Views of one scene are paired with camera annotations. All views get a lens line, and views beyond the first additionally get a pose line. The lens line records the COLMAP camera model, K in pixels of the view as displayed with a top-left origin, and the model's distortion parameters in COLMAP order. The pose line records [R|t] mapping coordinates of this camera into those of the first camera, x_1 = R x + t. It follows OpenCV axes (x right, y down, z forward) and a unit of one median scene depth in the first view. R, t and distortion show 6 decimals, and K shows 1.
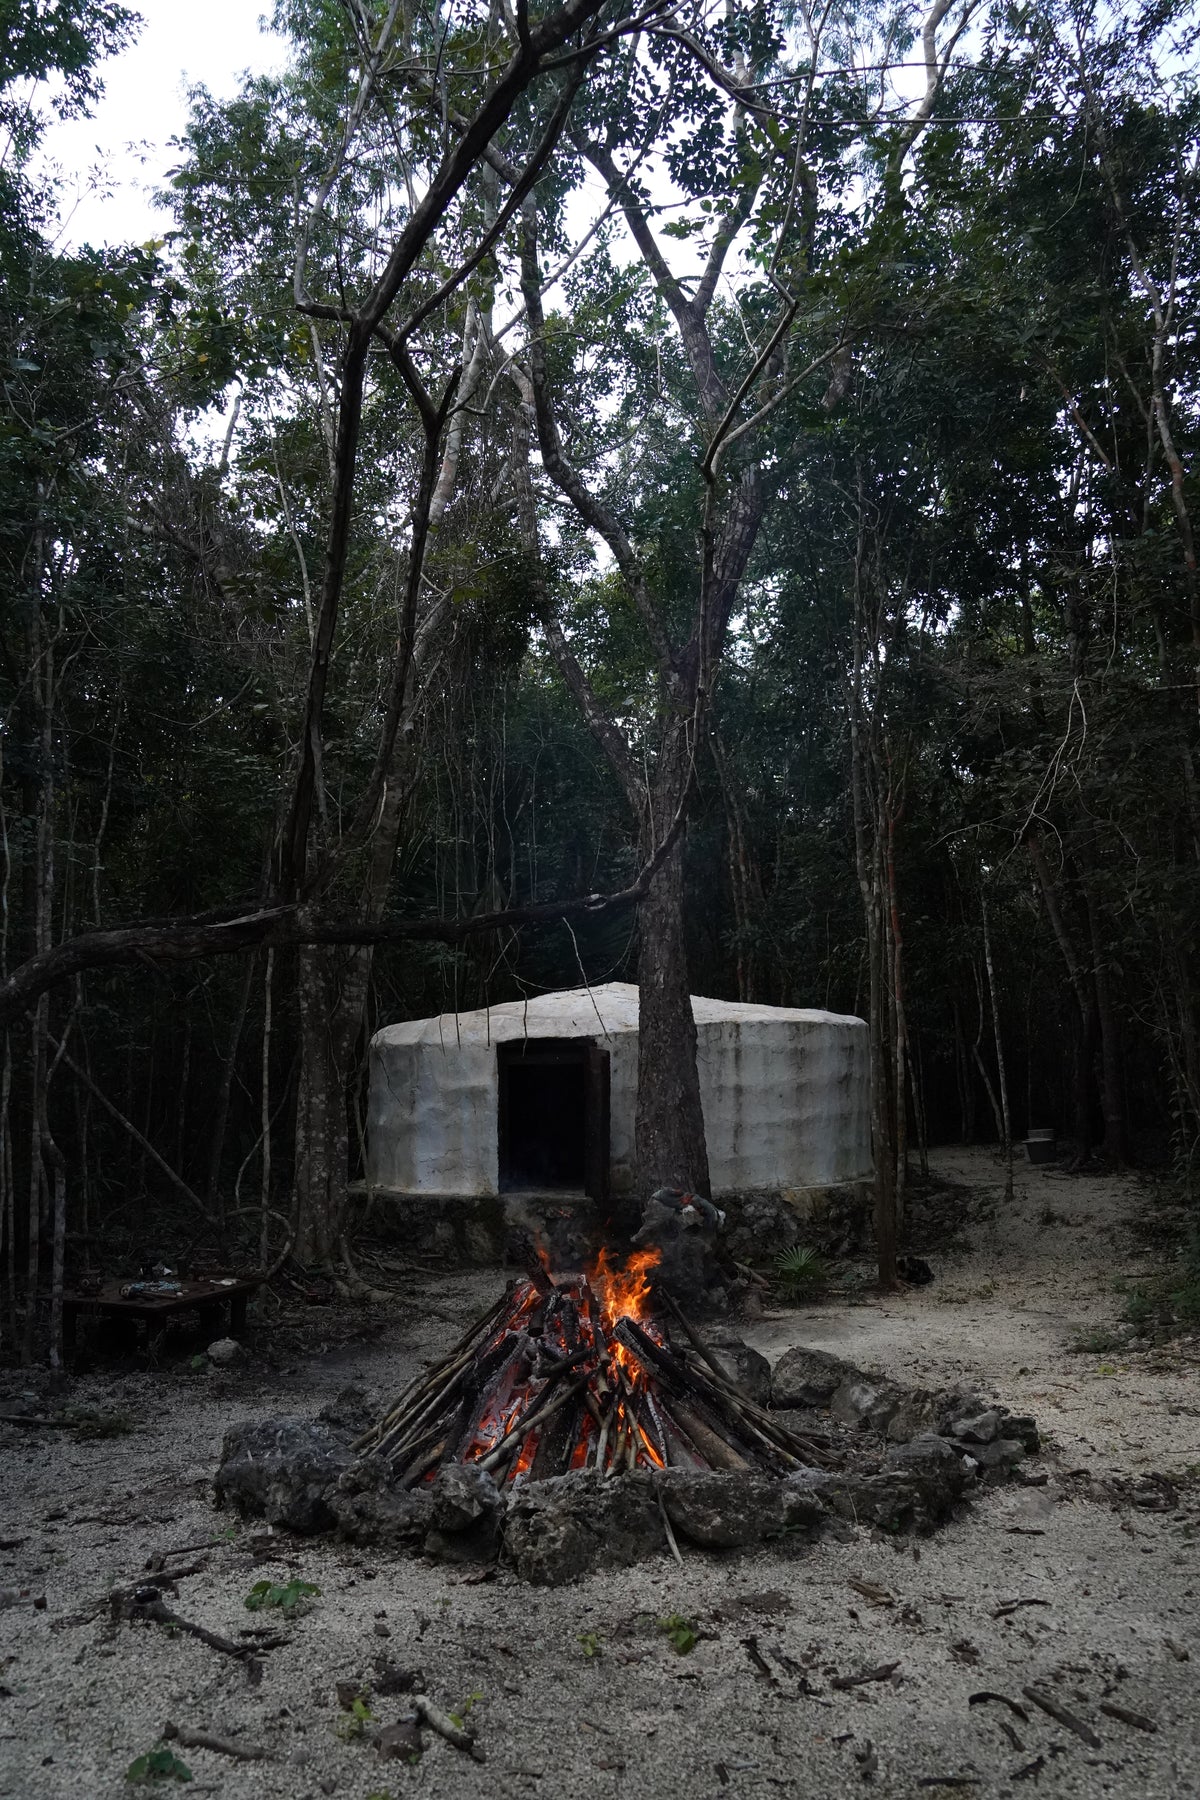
lens RADIAL K [[1875.6, 0, 632.4], [0, 1875.6, 830.2], [0, 0, 1]] dist [-0.020469, -0.030547]
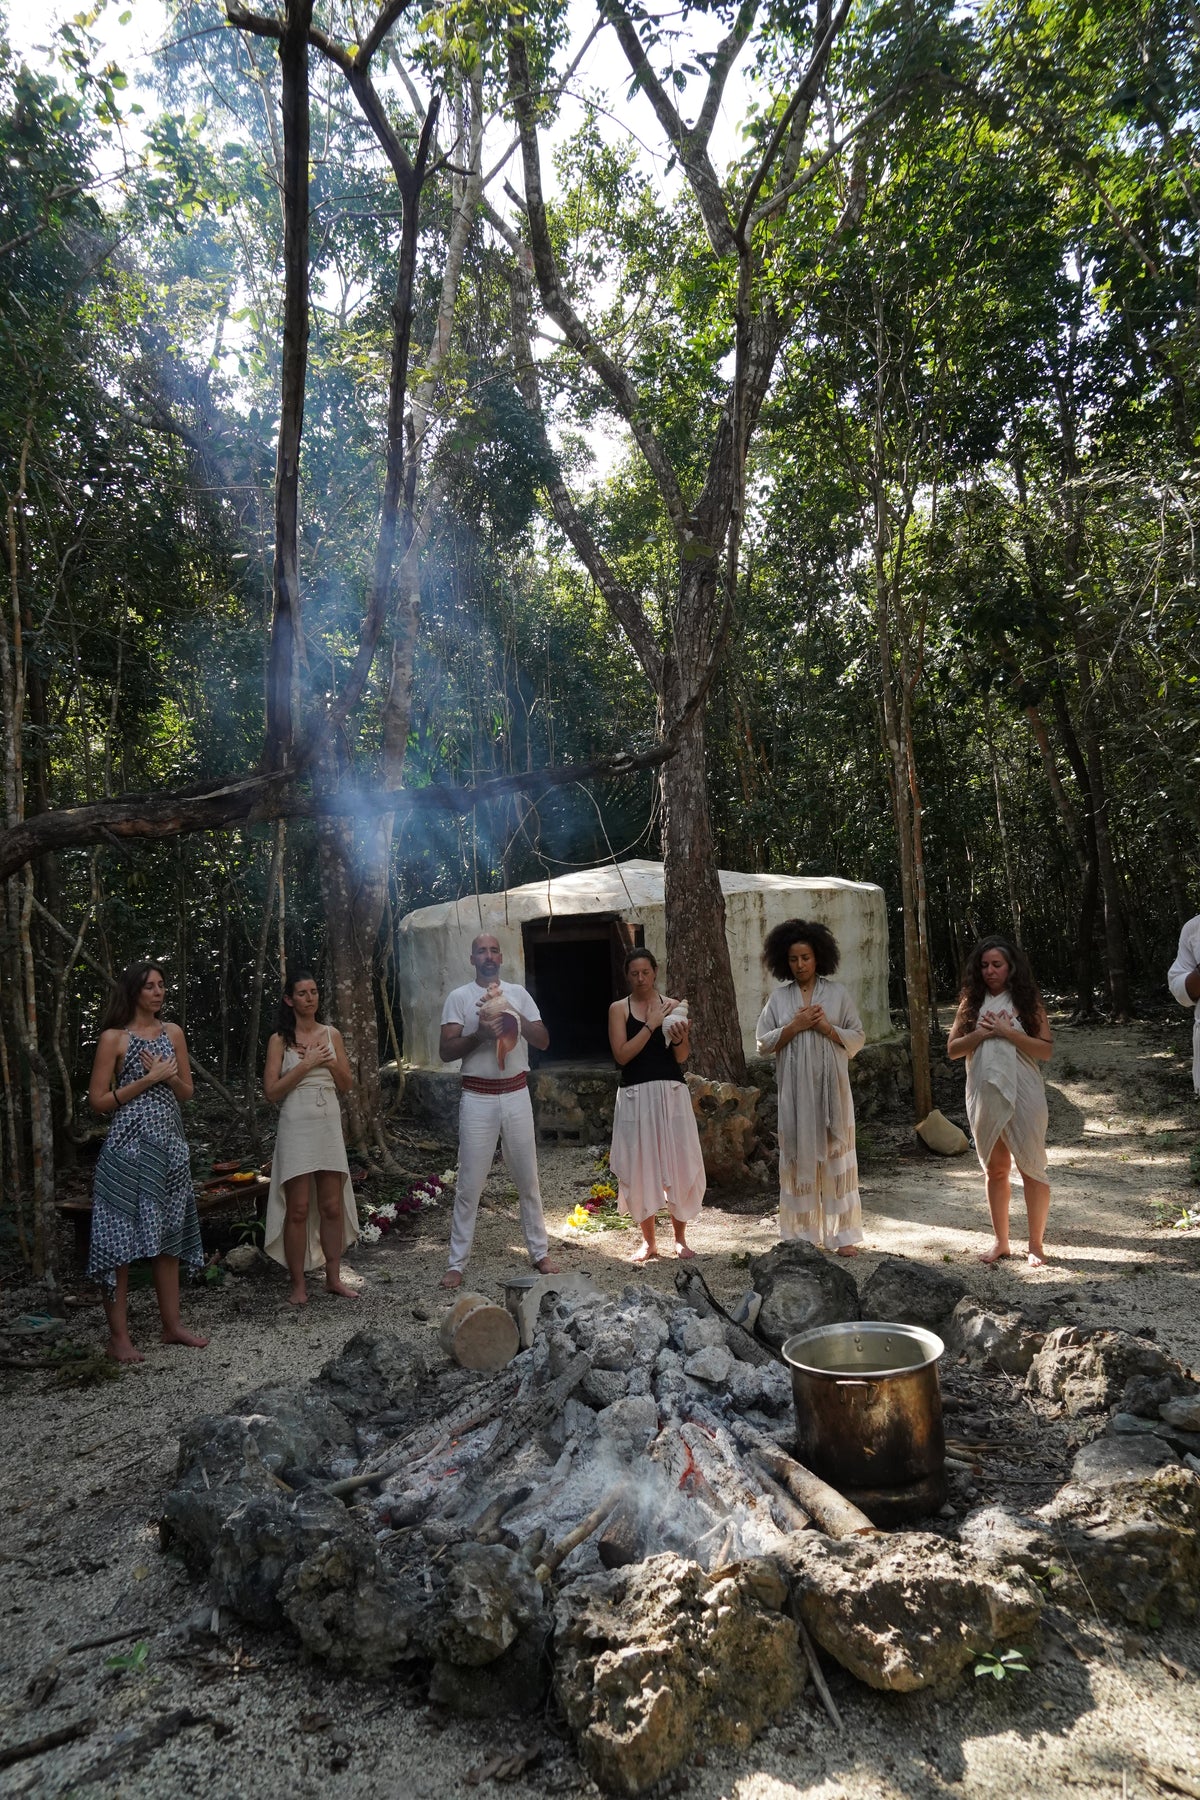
lens RADIAL K [[1407.0, 0, 600.0], [0, 1407.0, 900.0], [0, 0, 1]] dist [-0.024278, 0.006135]
pose [[0.999018, -0.039707, -0.019661, -0.015906], [0.041379, 0.994753, 0.093563, 0.035042], [0.015843, -0.094285, 0.995419, 0.267643]]
